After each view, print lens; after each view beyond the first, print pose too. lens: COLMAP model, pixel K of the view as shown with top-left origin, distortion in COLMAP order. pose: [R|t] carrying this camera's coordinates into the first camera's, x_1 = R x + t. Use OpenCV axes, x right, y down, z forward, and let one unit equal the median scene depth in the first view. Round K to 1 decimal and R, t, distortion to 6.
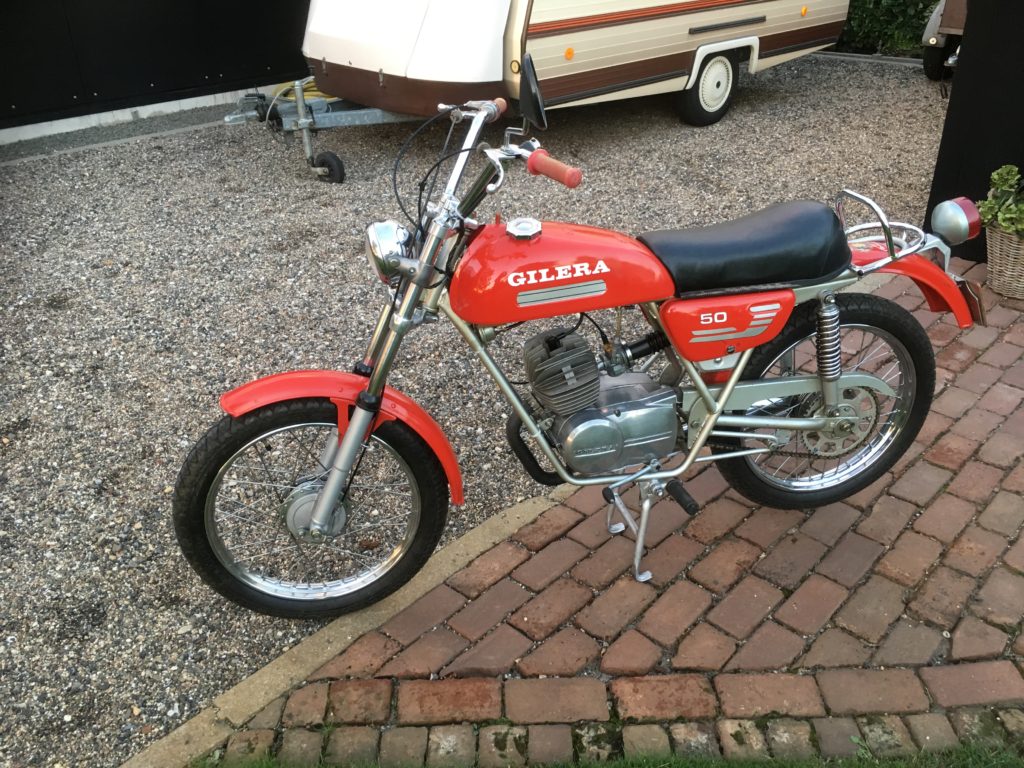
lens RADIAL K [[905.5, 0, 507.4], [0, 905.5, 391.0], [0, 0, 1]] dist [0.087014, -0.153063]
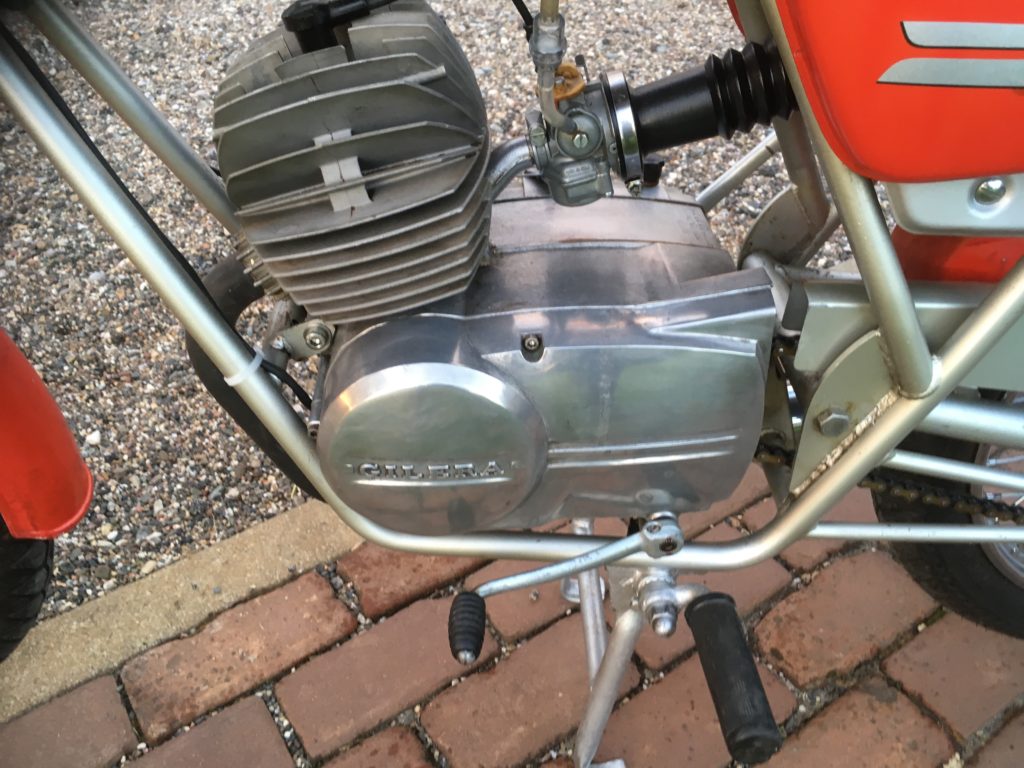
lens RADIAL K [[905.5, 0, 507.4], [0, 905.5, 391.0], [0, 0, 1]] dist [0.087014, -0.153063]
pose [[0.978769, 0.158731, -0.129674, 0.145729], [-0.130330, 0.970265, 0.203961, -0.015037], [0.158193, -0.182730, 0.970353, 0.722074]]
